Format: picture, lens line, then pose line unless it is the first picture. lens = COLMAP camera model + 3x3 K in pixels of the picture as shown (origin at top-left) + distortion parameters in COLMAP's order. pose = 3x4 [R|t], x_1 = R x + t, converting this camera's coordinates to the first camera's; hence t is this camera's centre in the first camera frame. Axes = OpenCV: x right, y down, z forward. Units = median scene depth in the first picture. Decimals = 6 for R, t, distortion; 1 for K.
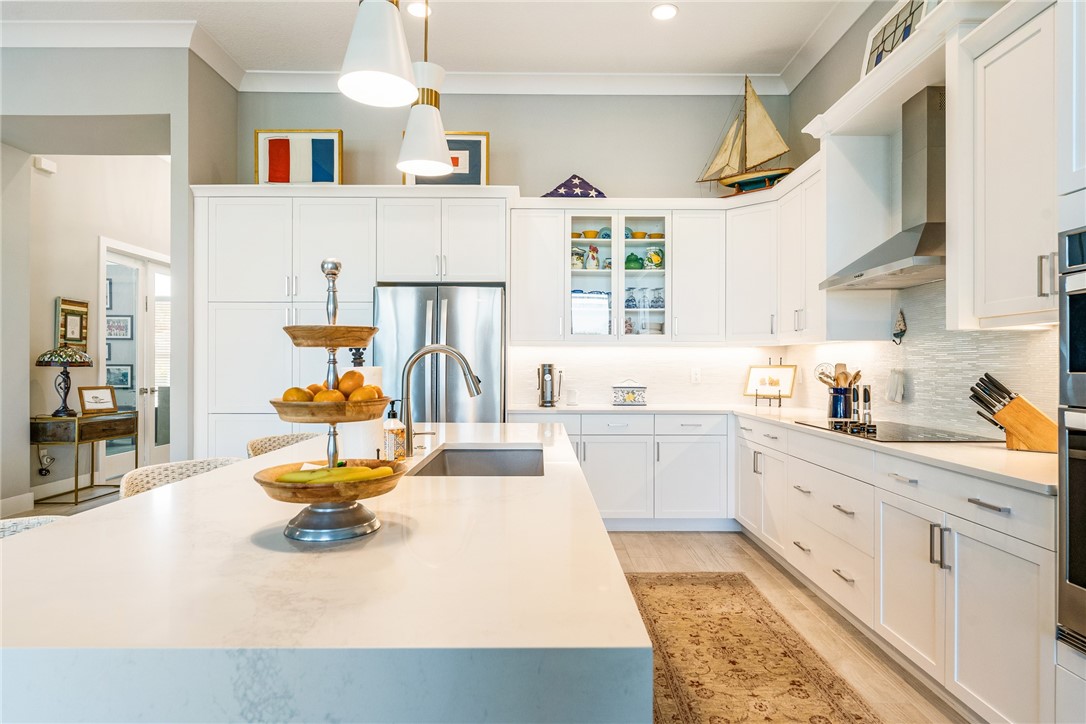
lens RADIAL K [[619.3, 0, 538.3], [0, 619.3, 363.9], [0, 0, 1]] dist [0.000551, 0.000784]
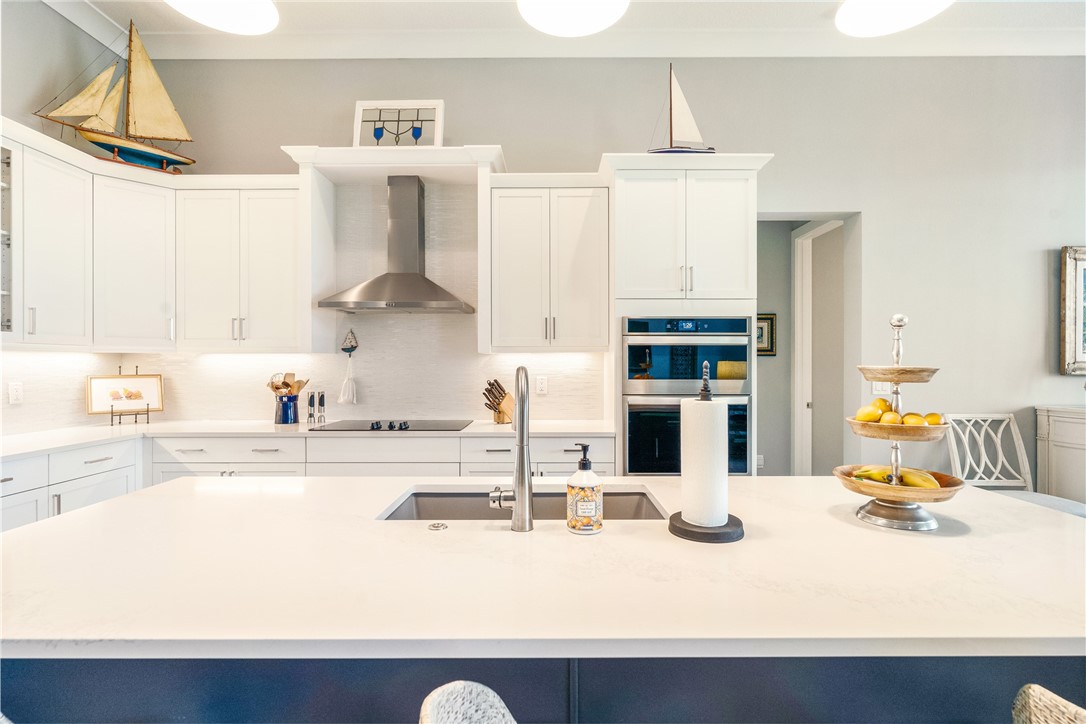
lens RADIAL K [[551.1, 0, 547.5], [0, 551.1, 364.4], [0, 0, 1]] dist [0.003679, -0.000612]
pose [[-0.007122, -0.006751, 0.999952, -0.400536], [-0.002330, 0.999975, 0.006734, -0.019805], [-0.999972, -0.002282, -0.007138, 0.462074]]
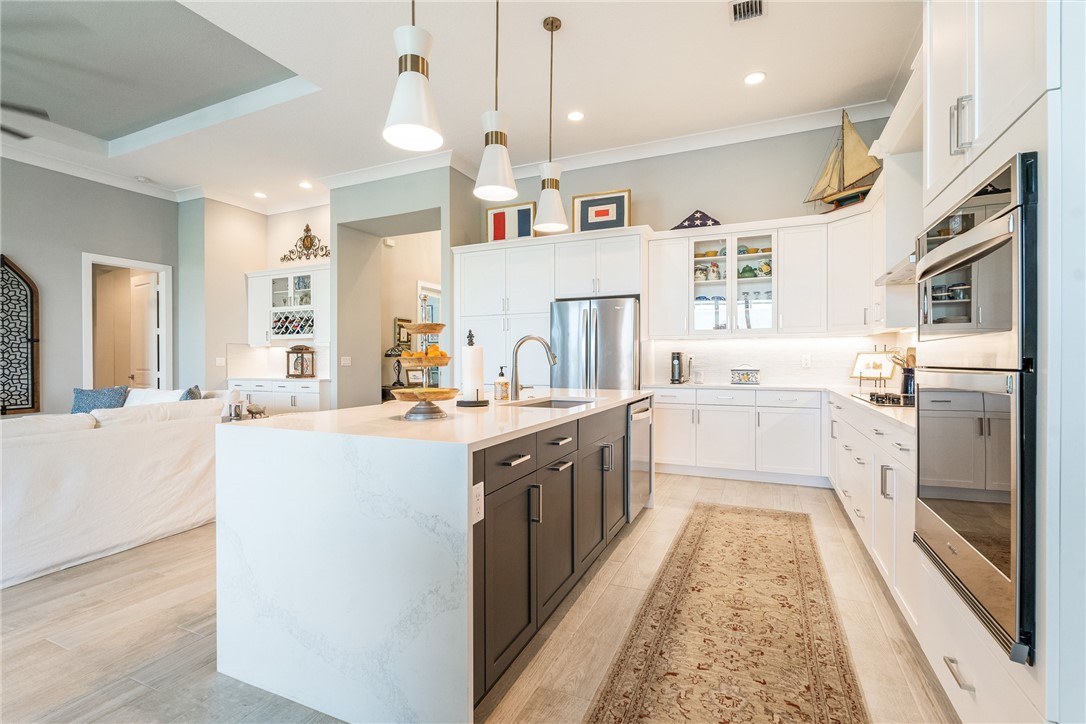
lens RADIAL K [[486.5, 0, 539.4], [0, 486.5, 361.5], [0, 0, 1]] dist [-0.001670, 0.001786]
pose [[0.912567, -0.002691, -0.408919, 0.184136], [0.003887, 0.999990, 0.002093, 0.017538], [0.408910, -0.003500, 0.912568, -0.099868]]
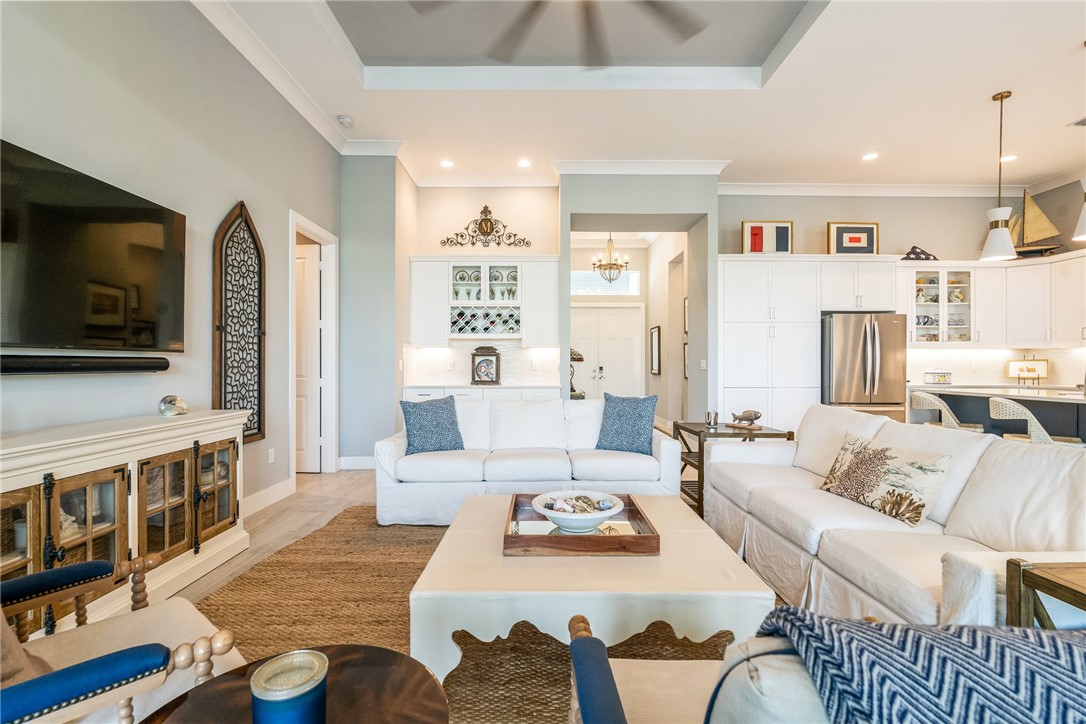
lens RADIAL K [[486.5, 0, 562.2], [0, 486.5, 365.5], [0, 0, 1]] dist [-0.001670, 0.001786]
pose [[0.999970, -0.000010, 0.007769, -0.953543], [-0.000011, 0.999996, 0.002750, 0.015043], [-0.007769, -0.002750, 0.999966, -0.328689]]
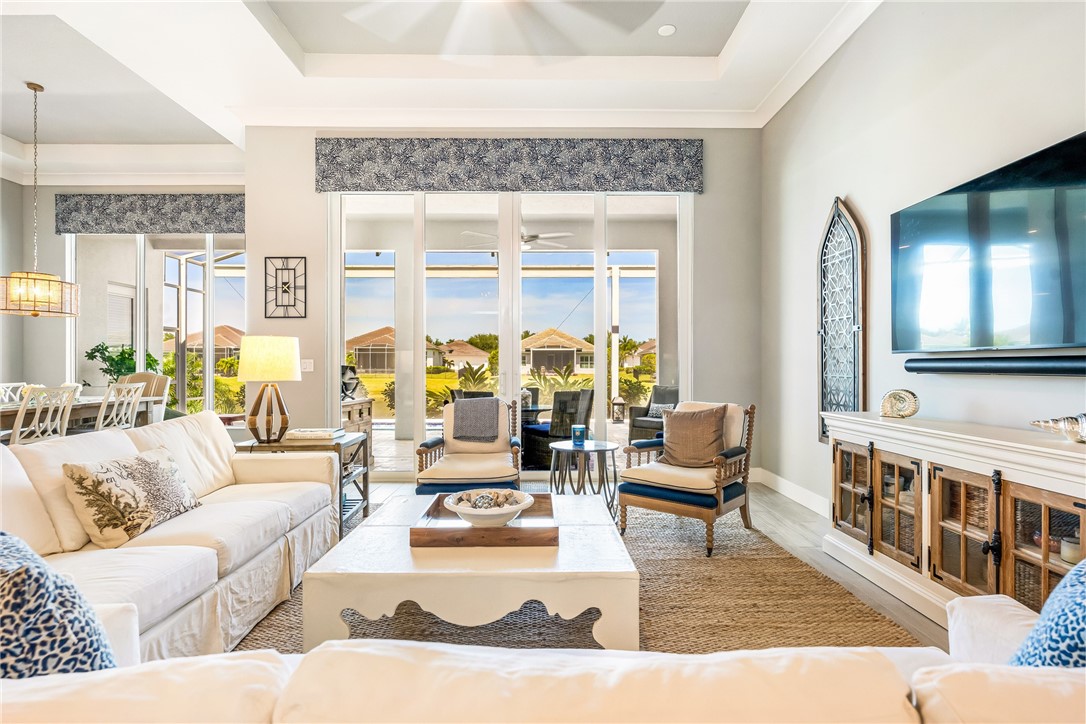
lens RADIAL K [[551.1, 0, 553.4], [0, 551.1, 364.4], [0, 0, 1]] dist [0.003679, -0.000612]
pose [[-0.999915, -0.001359, -0.012960, -0.989220], [-0.001374, 0.999998, 0.001135, 0.013902], [0.012958, 0.001153, -0.999915, 0.661697]]
